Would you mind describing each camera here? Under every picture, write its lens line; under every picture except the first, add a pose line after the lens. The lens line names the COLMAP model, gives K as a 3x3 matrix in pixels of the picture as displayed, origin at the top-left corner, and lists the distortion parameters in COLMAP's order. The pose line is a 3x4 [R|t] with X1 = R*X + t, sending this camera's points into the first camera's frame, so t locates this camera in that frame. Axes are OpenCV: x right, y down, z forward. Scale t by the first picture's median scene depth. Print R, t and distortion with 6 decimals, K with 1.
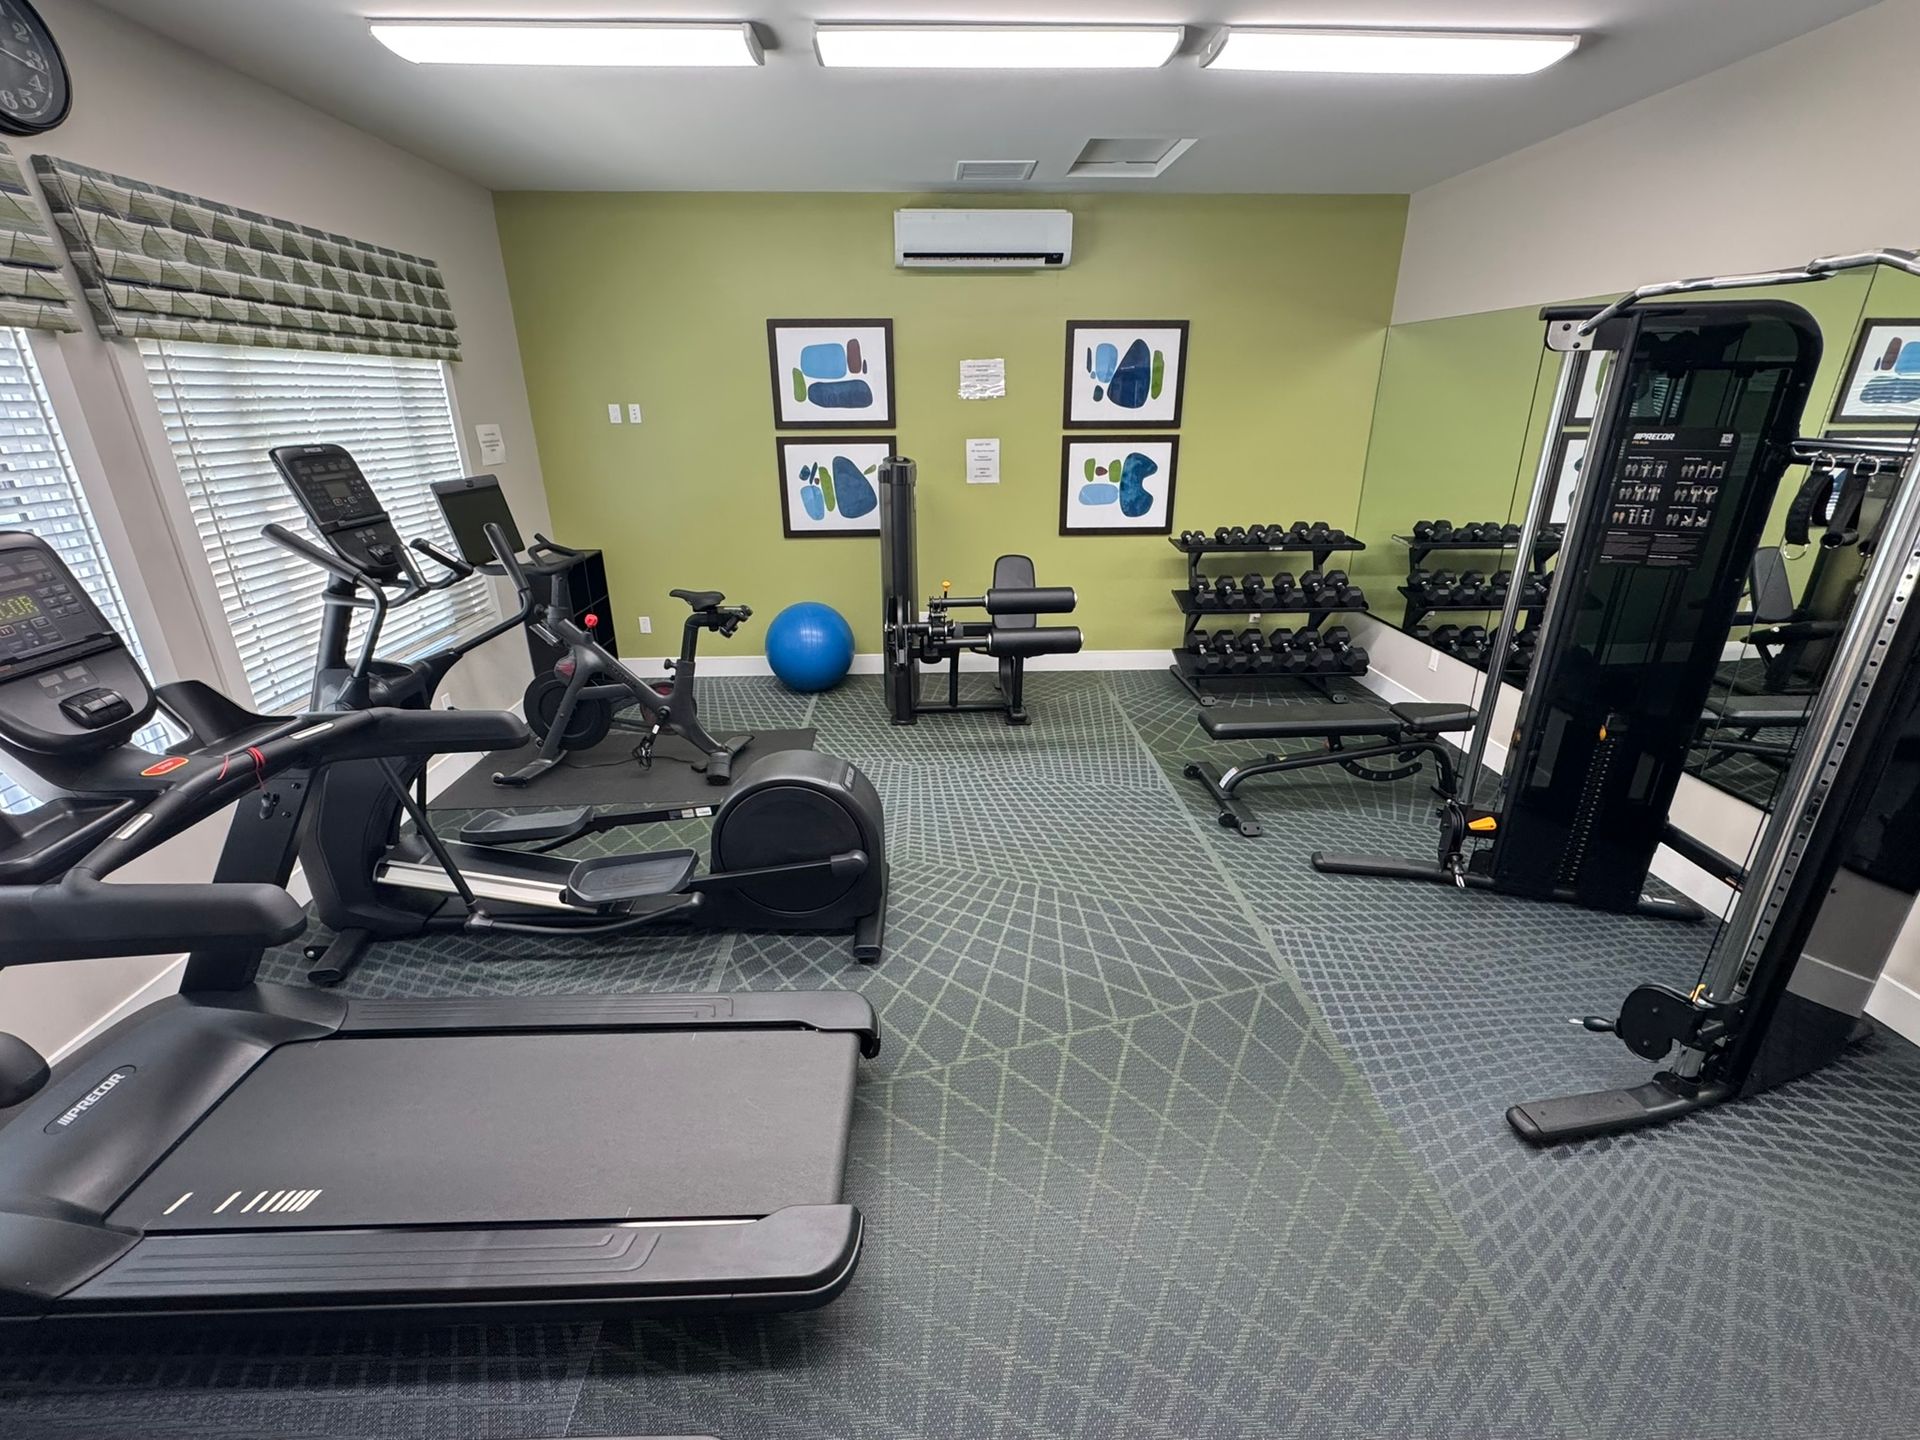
lens RADIAL K [[837.9, 0, 960.0], [0, 837.9, 720.0], [0, 0, 1]] dist [-0.001147, -0.000233]
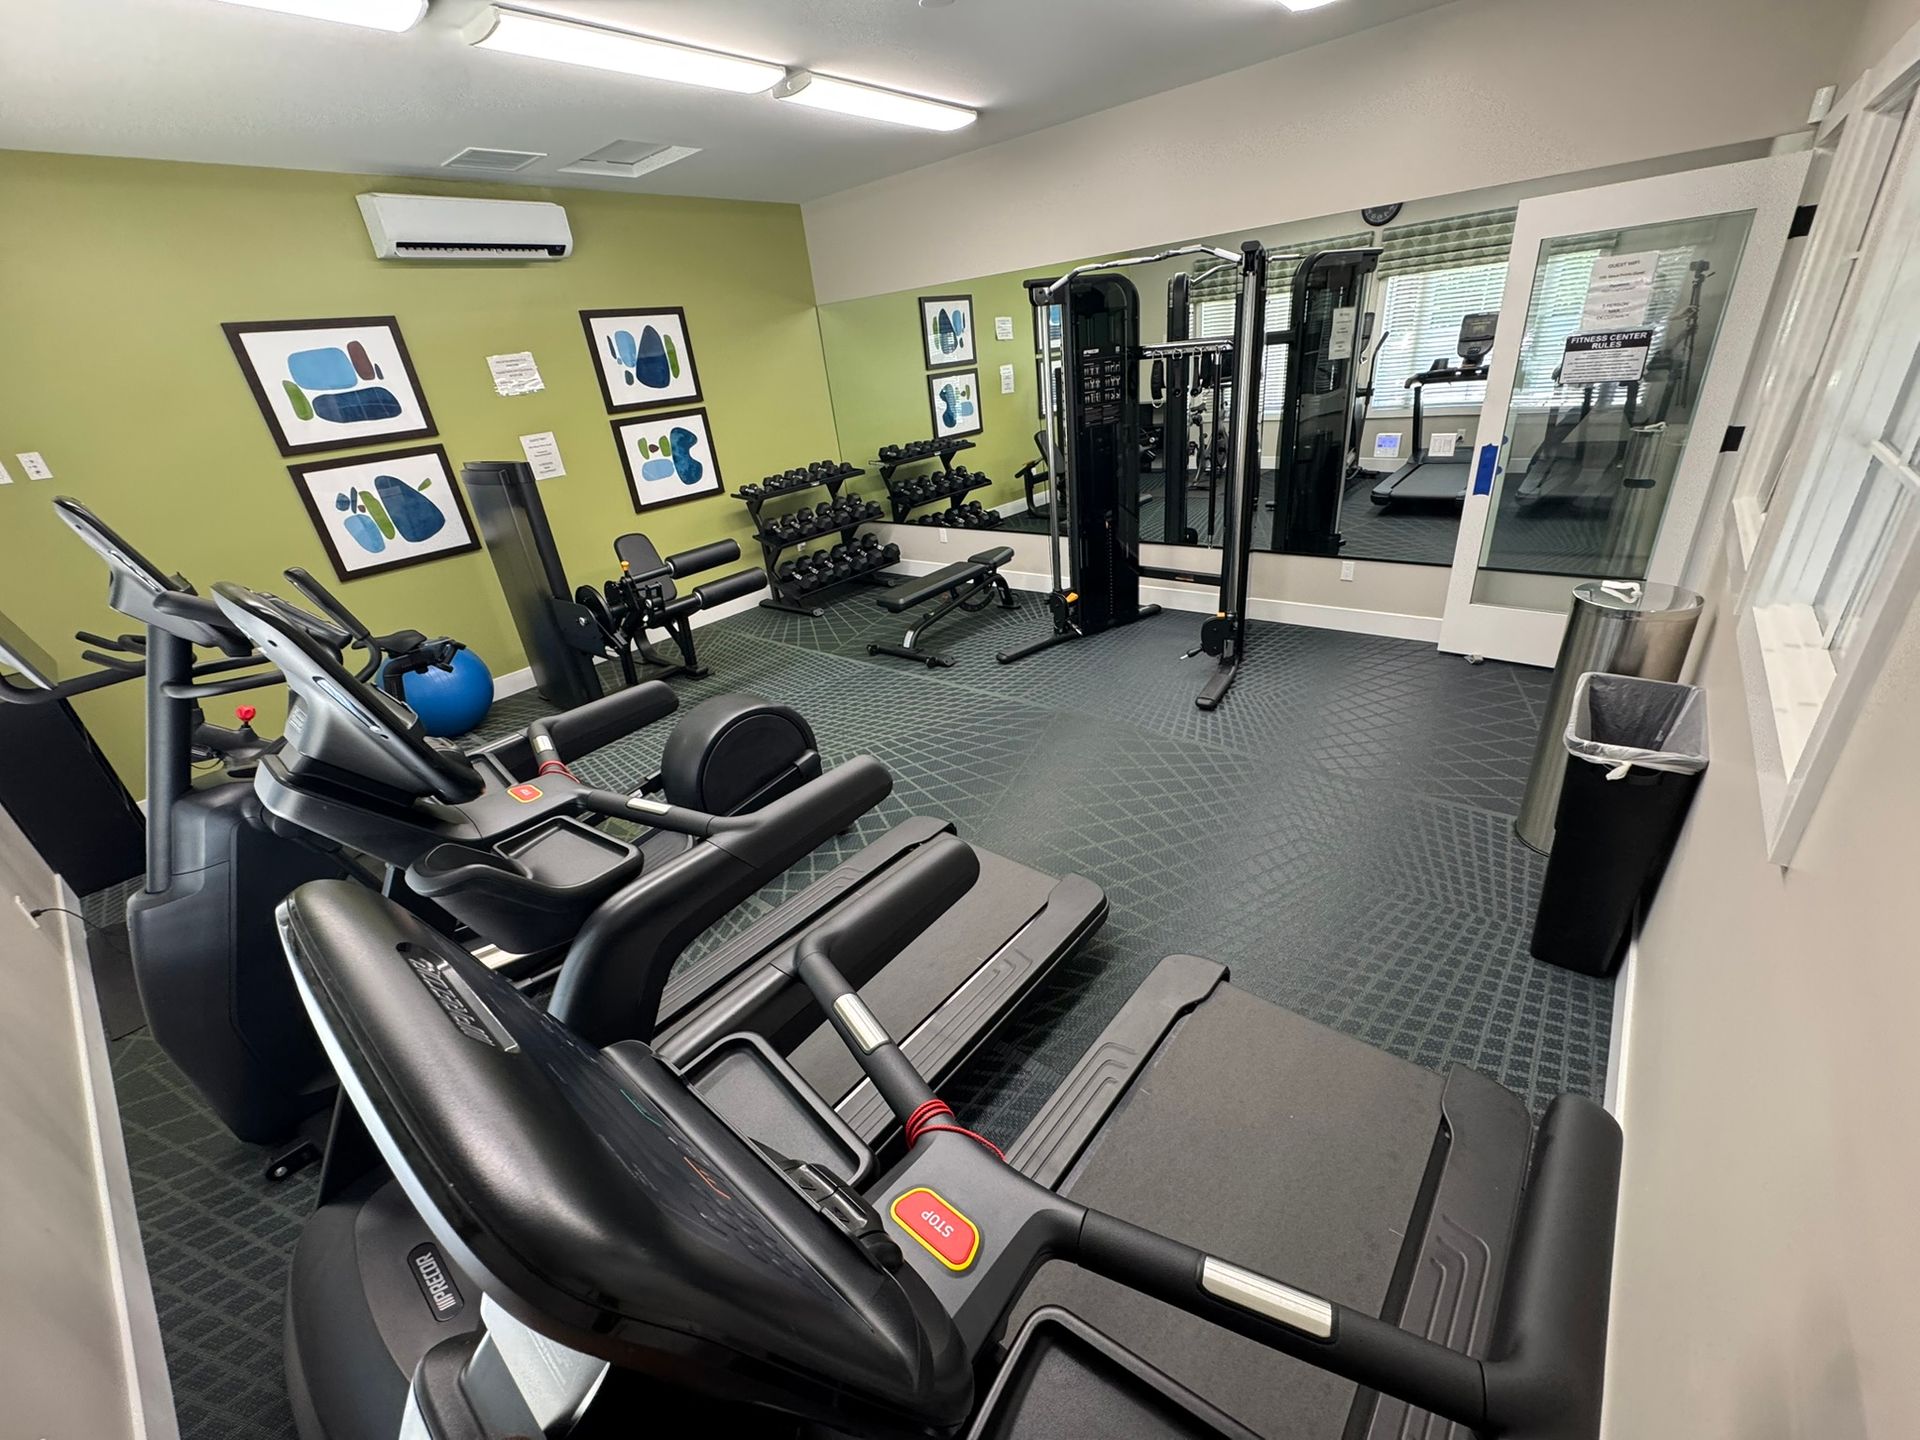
lens RADIAL K [[767.8, 0, 956.4], [0, 767.8, 724.7], [0, 0, 1]] dist [-0.003274, -0.000355]
pose [[0.665580, -0.382279, 0.640988, -0.372059], [0.357020, 0.917299, 0.176350, 0.002738], [-0.655393, 0.111471, 0.747017, 0.020414]]
